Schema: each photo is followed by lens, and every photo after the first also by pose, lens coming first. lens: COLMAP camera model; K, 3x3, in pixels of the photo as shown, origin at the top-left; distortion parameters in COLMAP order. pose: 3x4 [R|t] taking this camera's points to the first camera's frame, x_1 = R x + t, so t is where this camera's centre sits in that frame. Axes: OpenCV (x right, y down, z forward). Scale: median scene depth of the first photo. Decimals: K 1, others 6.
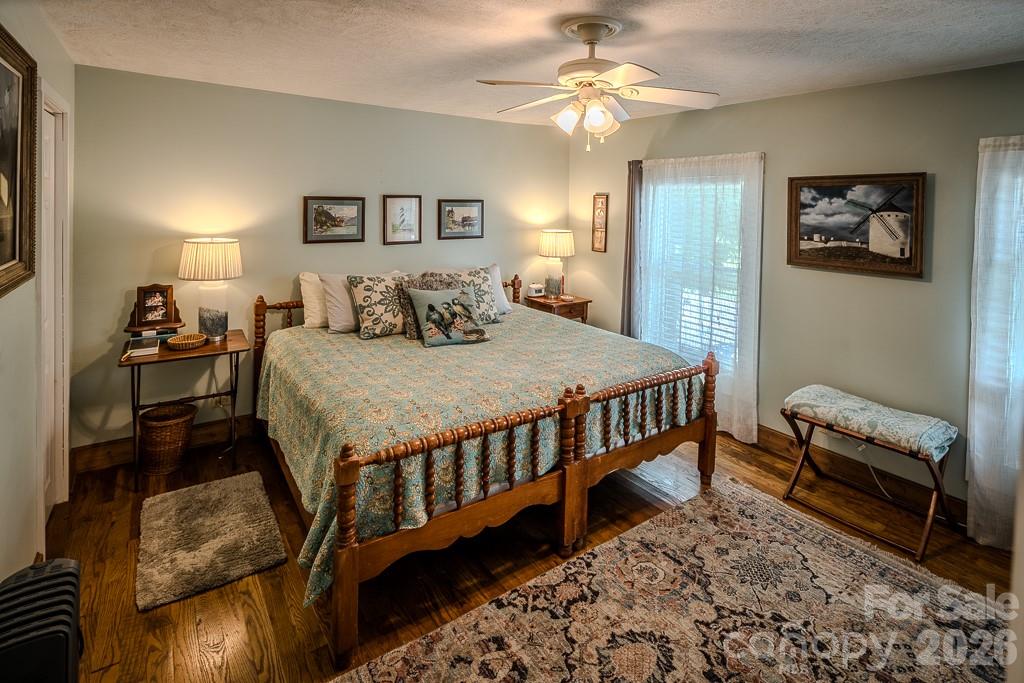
lens RADIAL K [[511.7, 0, 509.8], [0, 511.7, 298.2], [0, 0, 1]] dist [0.033120, -0.000451]
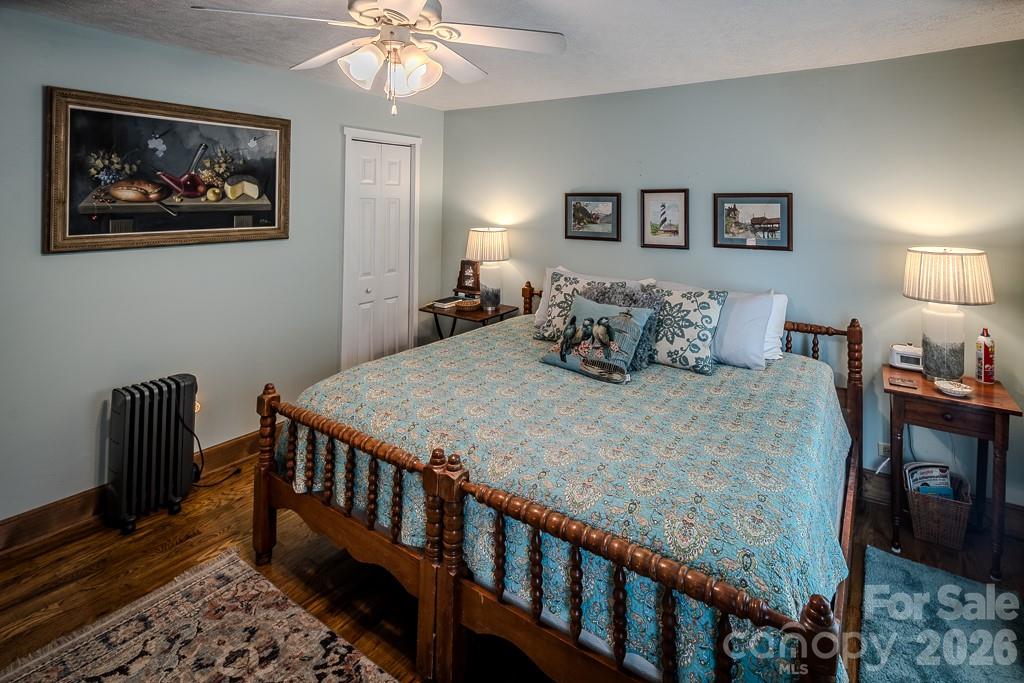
lens RADIAL K [[511.4, 0, 517.7], [0, 511.4, 258.0], [0, 0, 1]] dist [0.001732, -0.000979]
pose [[0.361087, 0.093295, -0.927853, 0.568984], [-0.177572, 0.983656, 0.029802, -0.089073], [0.915469, 0.154000, 0.371752, 0.589071]]
